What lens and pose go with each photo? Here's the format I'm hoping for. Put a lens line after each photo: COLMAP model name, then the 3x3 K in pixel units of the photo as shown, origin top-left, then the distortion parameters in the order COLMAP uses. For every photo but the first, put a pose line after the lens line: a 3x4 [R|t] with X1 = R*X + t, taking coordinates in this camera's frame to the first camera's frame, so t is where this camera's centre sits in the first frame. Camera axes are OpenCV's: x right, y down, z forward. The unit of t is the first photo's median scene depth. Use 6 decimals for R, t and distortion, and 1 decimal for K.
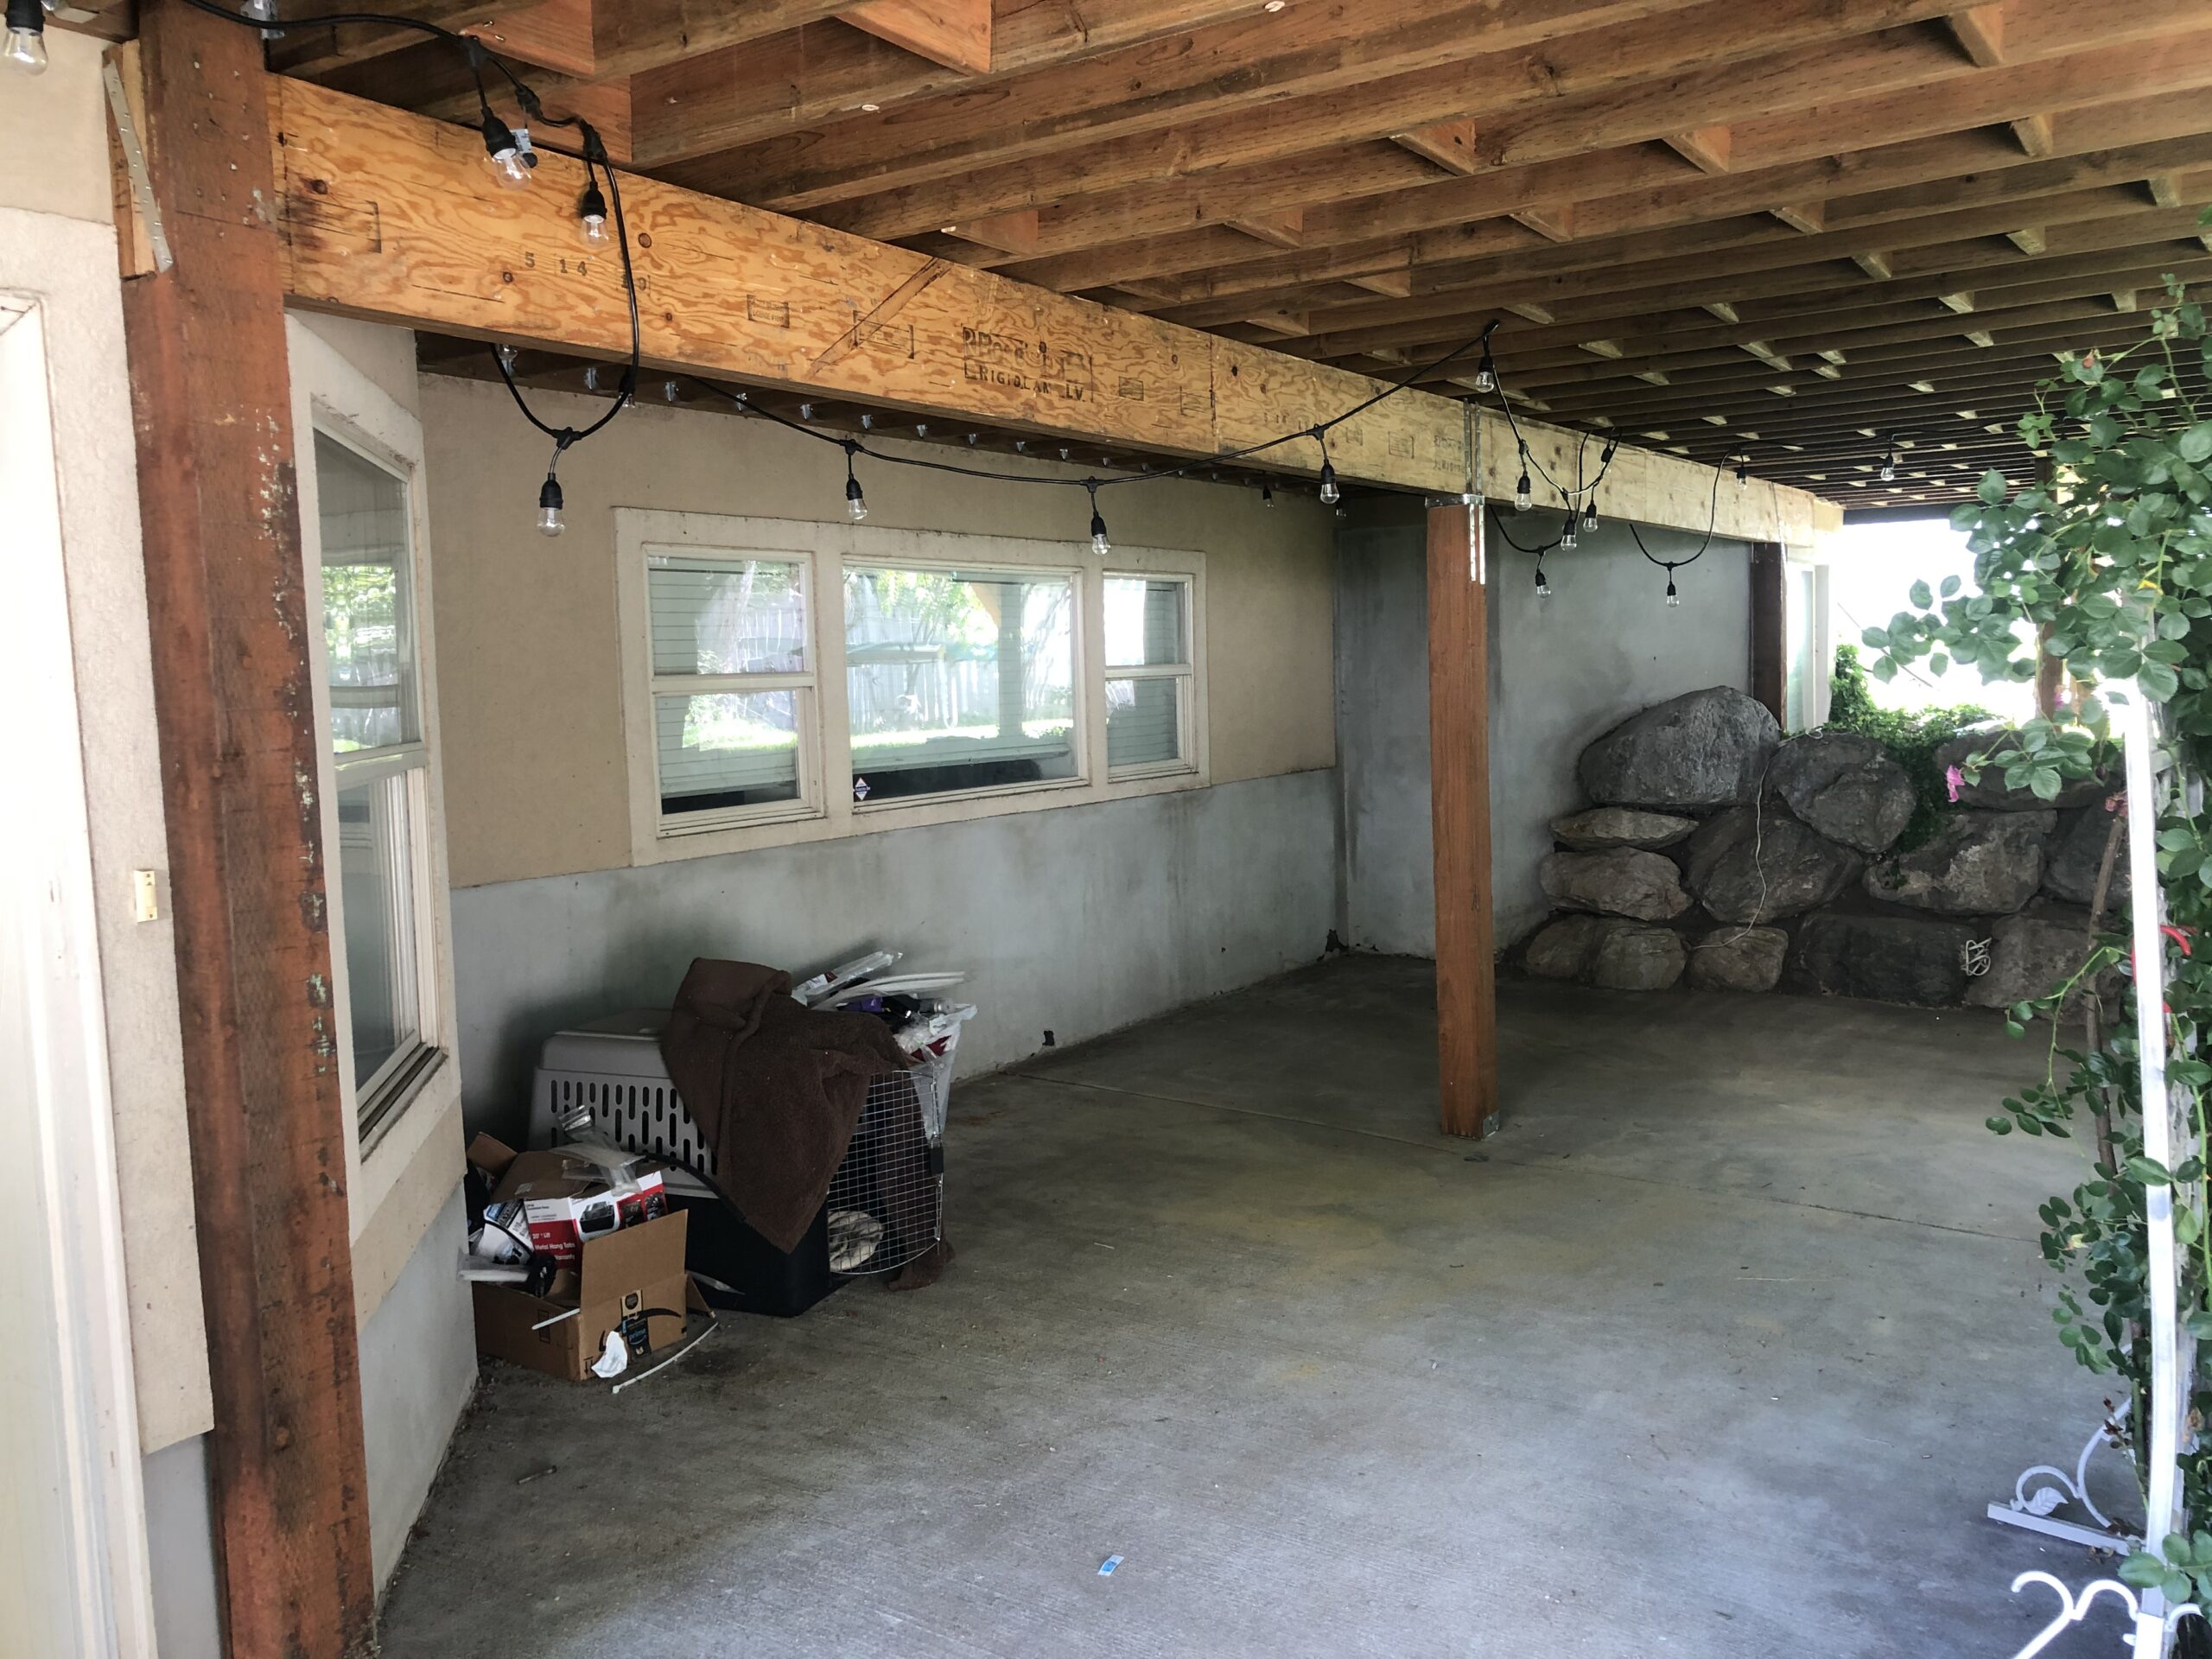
lens RADIAL K [[1841.1, 0, 1106.0], [0, 1841.1, 829.5], [0, 0, 1]] dist [-0.003200, -0.001074]
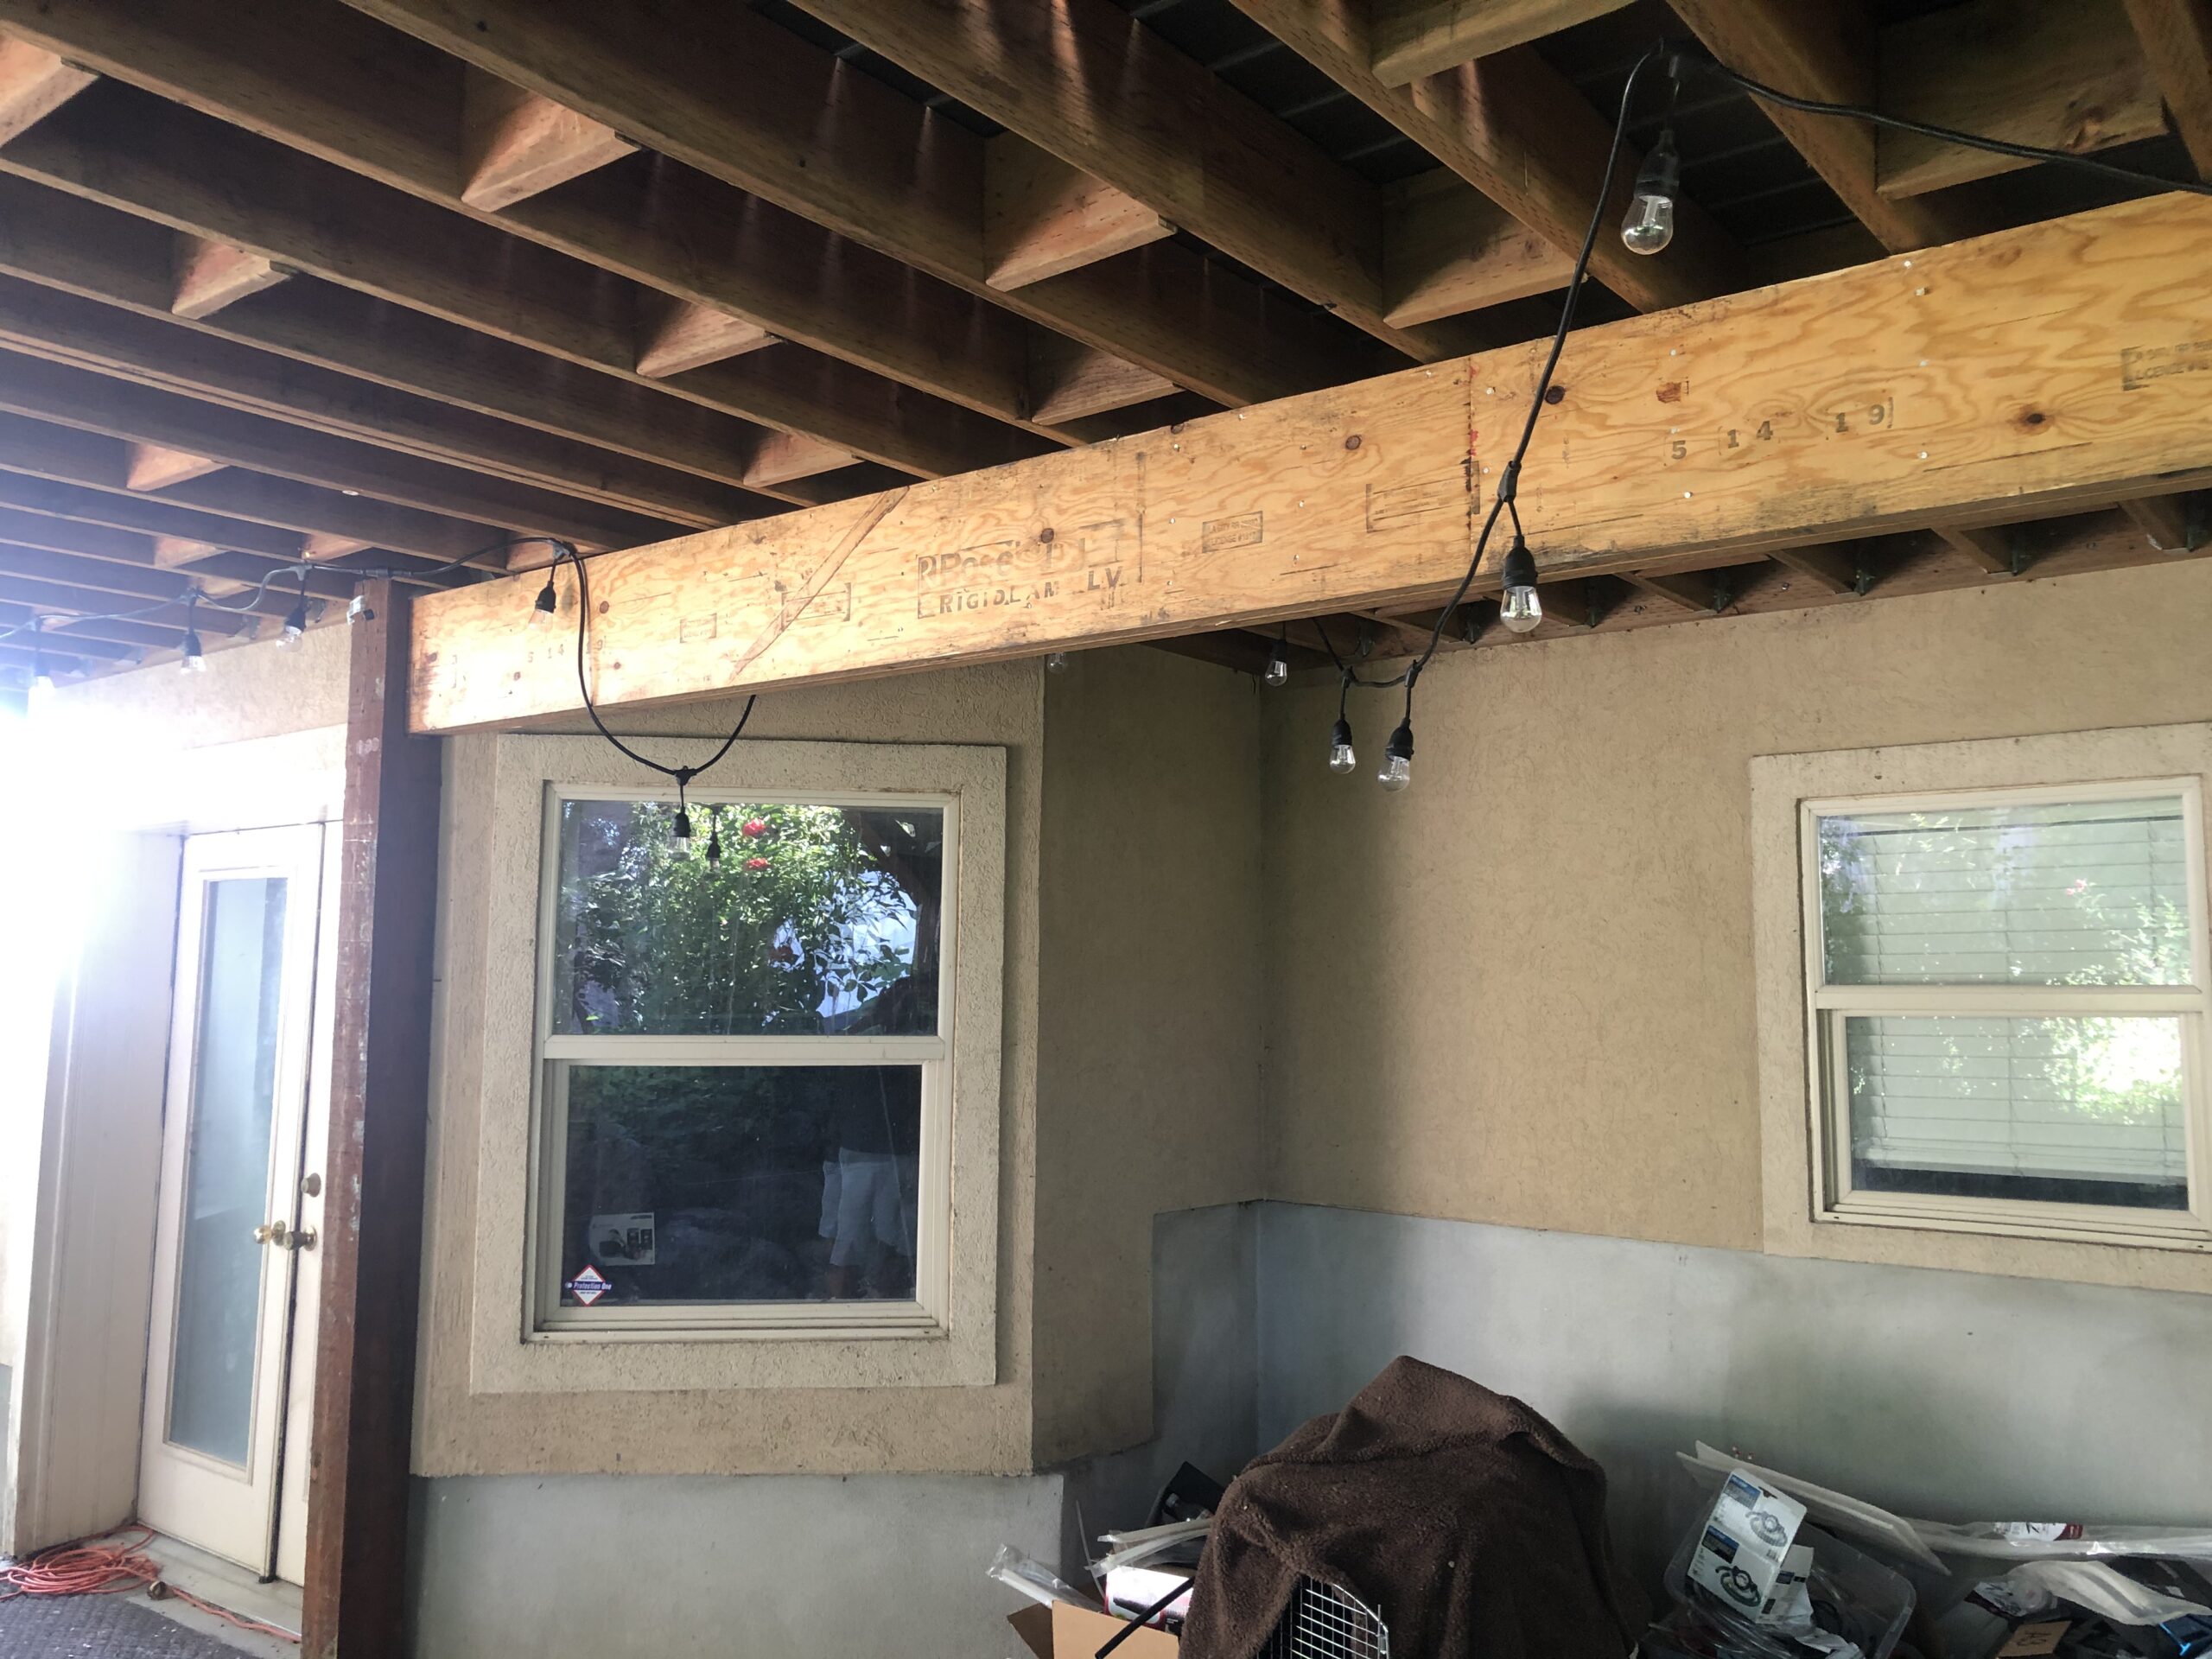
lens RADIAL K [[1813.5, 0, 1106.0], [0, 1813.5, 829.5], [0, 0, 1]] dist [0.083610, -0.001110]
pose [[-0.077452, -0.062263, -0.995050, 0.666225], [-0.087616, 0.994612, -0.055415, -0.112616], [0.993139, 0.082890, -0.082490, 1.101727]]
